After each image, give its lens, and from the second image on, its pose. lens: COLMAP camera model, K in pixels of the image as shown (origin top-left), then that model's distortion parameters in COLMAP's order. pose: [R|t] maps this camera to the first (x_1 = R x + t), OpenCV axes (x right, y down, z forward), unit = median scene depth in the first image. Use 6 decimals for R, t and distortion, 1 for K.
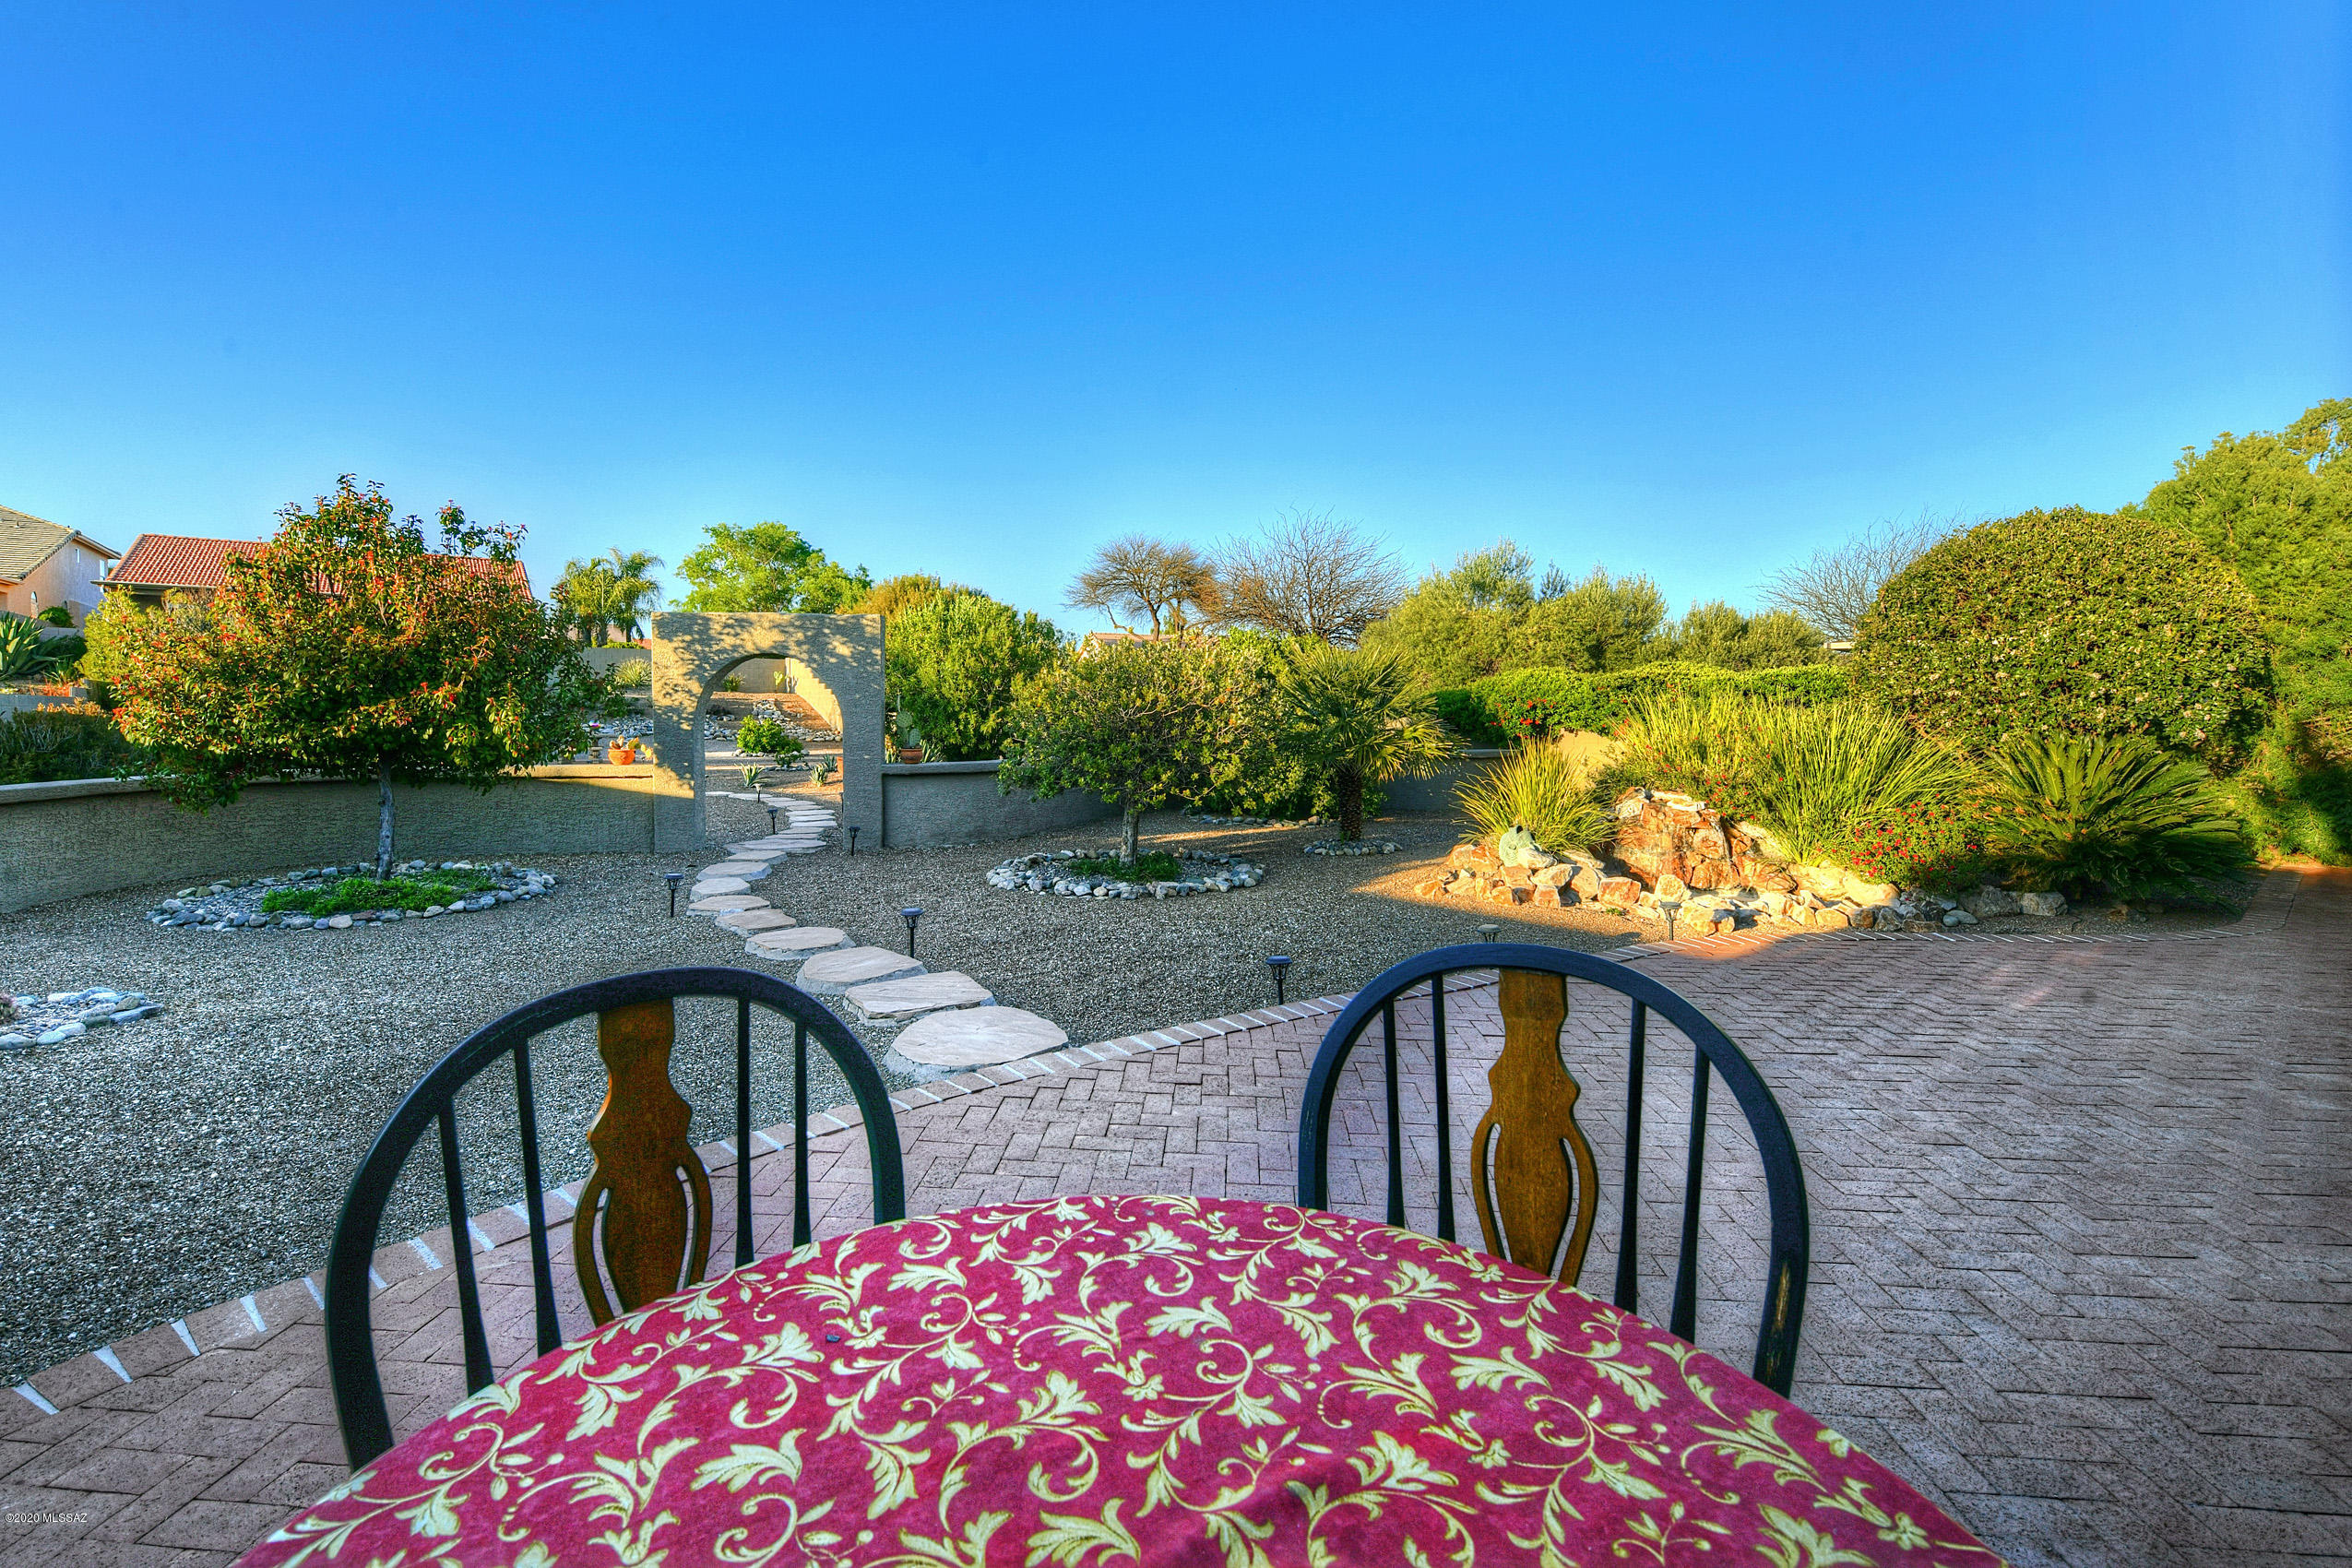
lens RADIAL K [[1019.1, 0, 1130.2], [0, 1019.1, 744.1], [0, 0, 1]] dist [-0.003187, -0.000244]
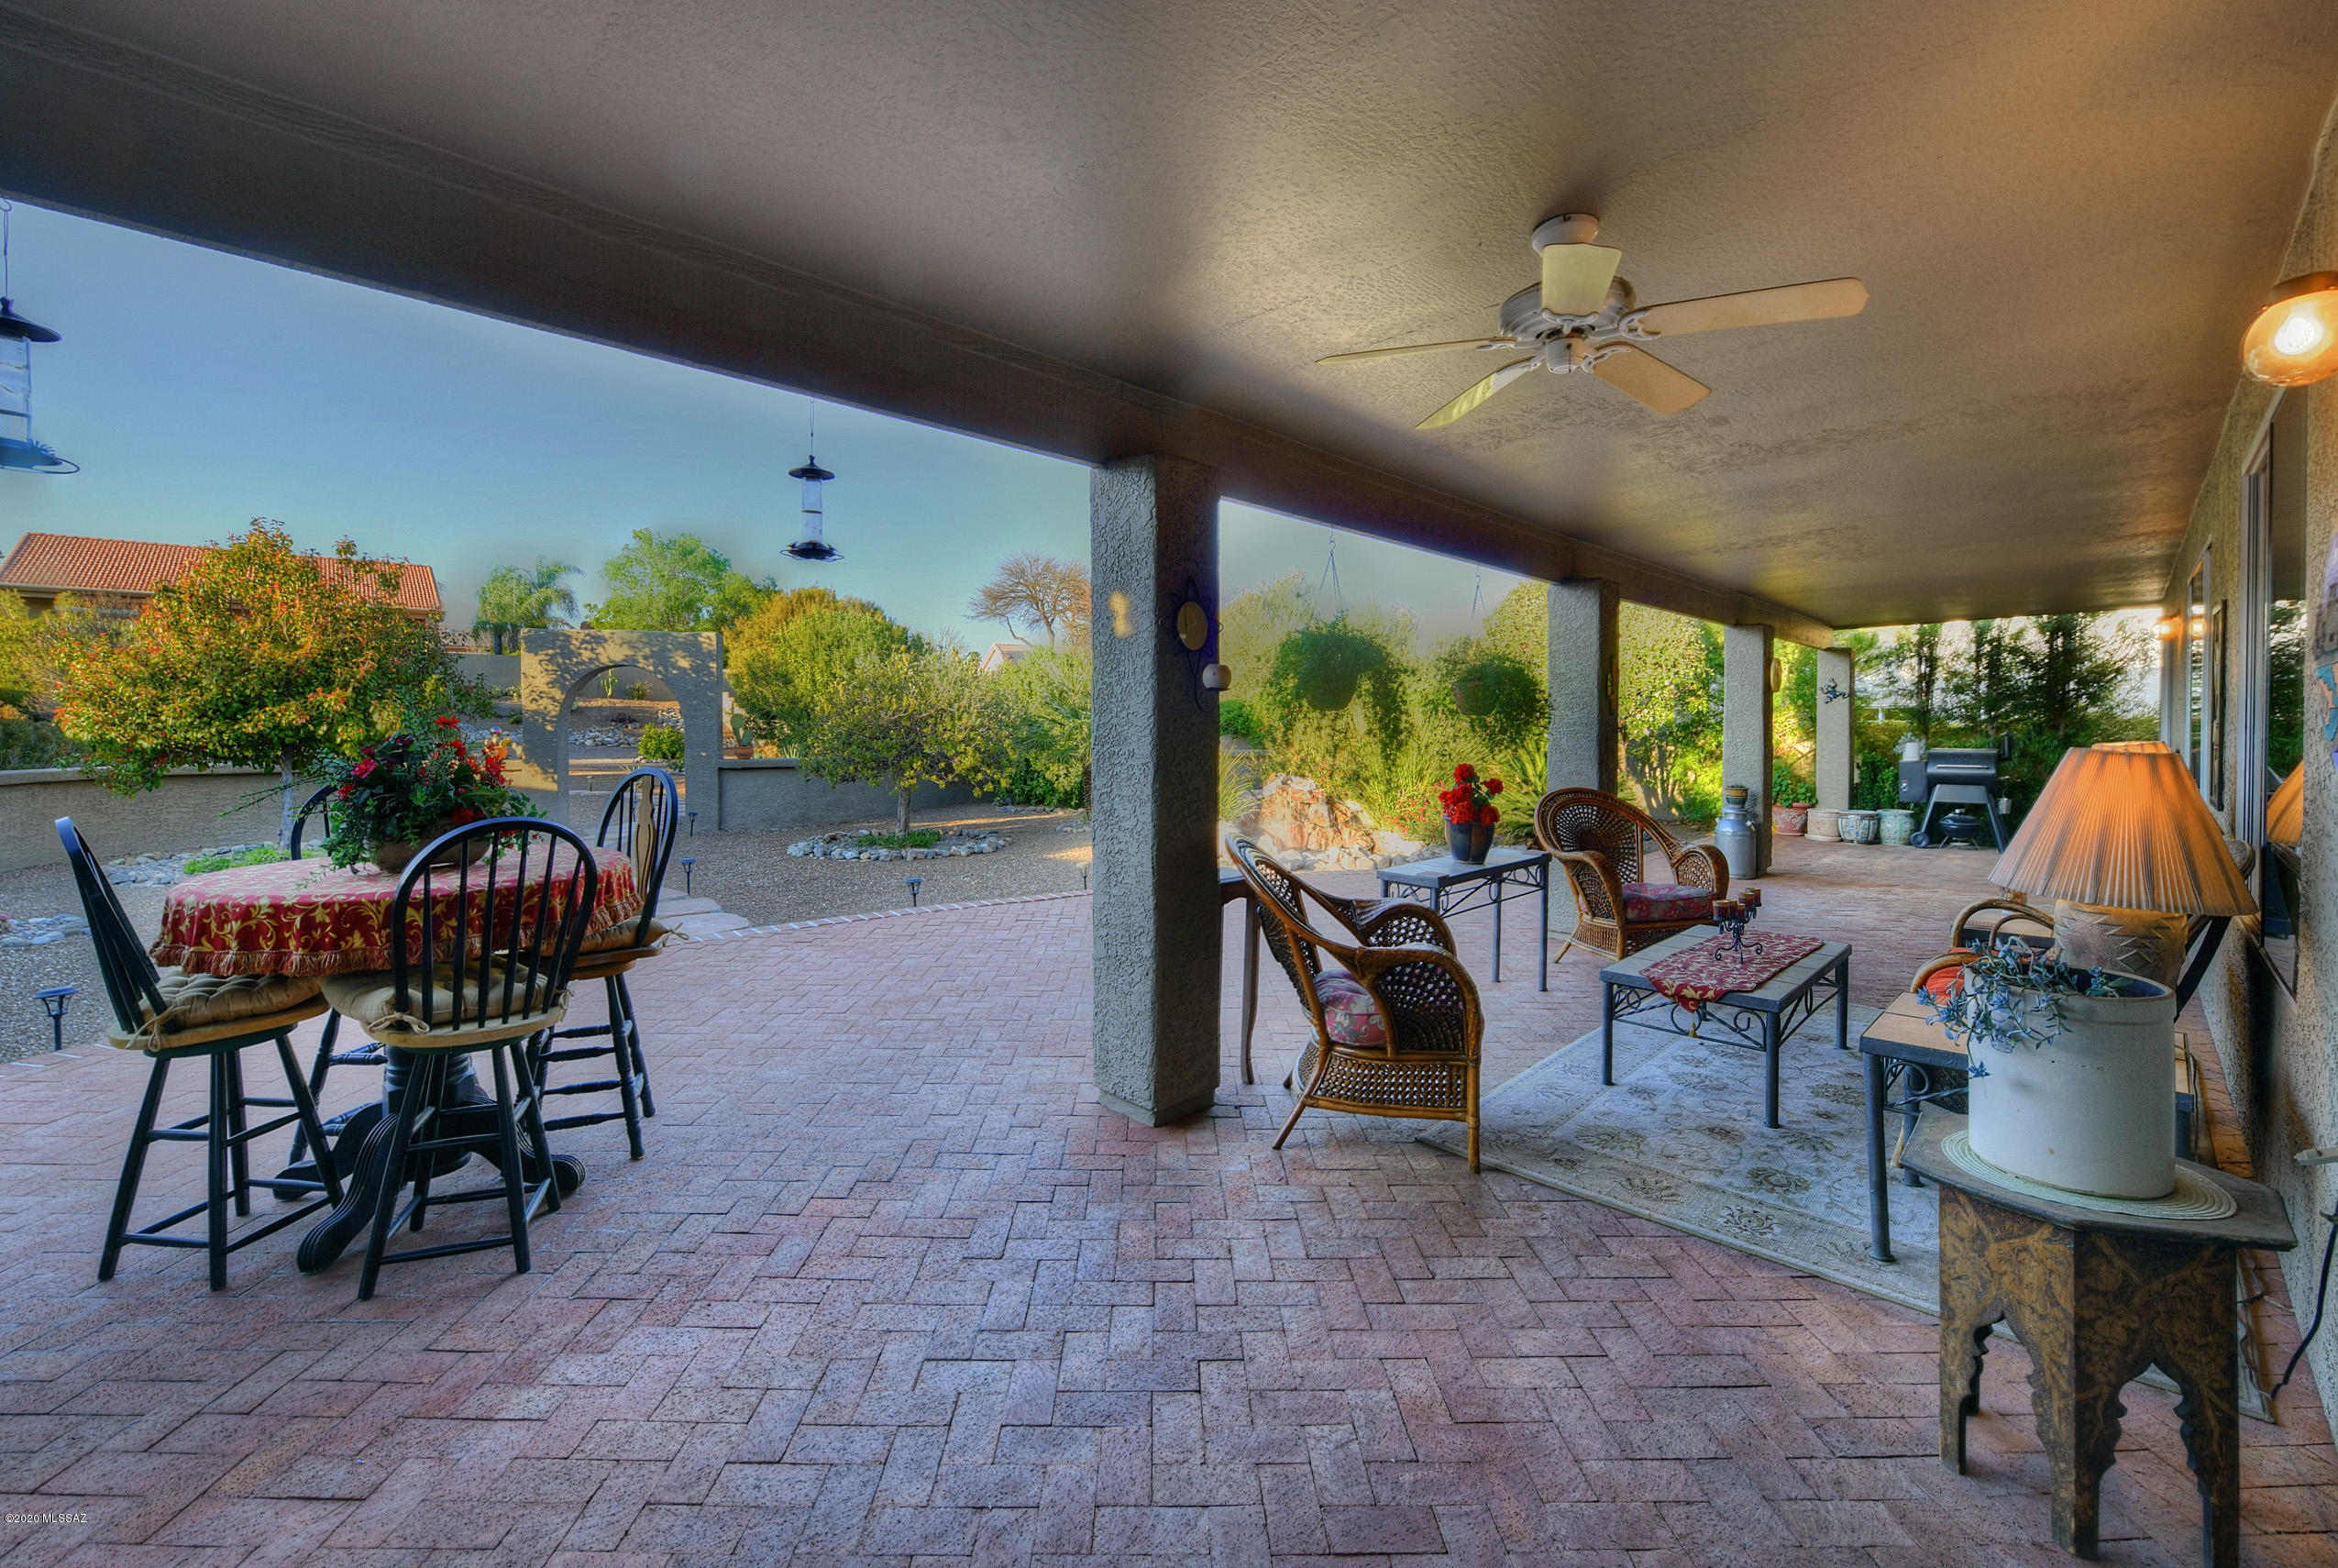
lens RADIAL K [[1034.9, 0, 1106.6], [0, 1034.9, 754.2], [0, 0, 1]] dist [-0.009513, 0.000026]
pose [[0.999230, 0.002739, 0.039146, 0.196736], [-0.002661, 0.999994, -0.002036, 0.018224], [-0.039151, 0.001930, 0.999231, -0.264428]]
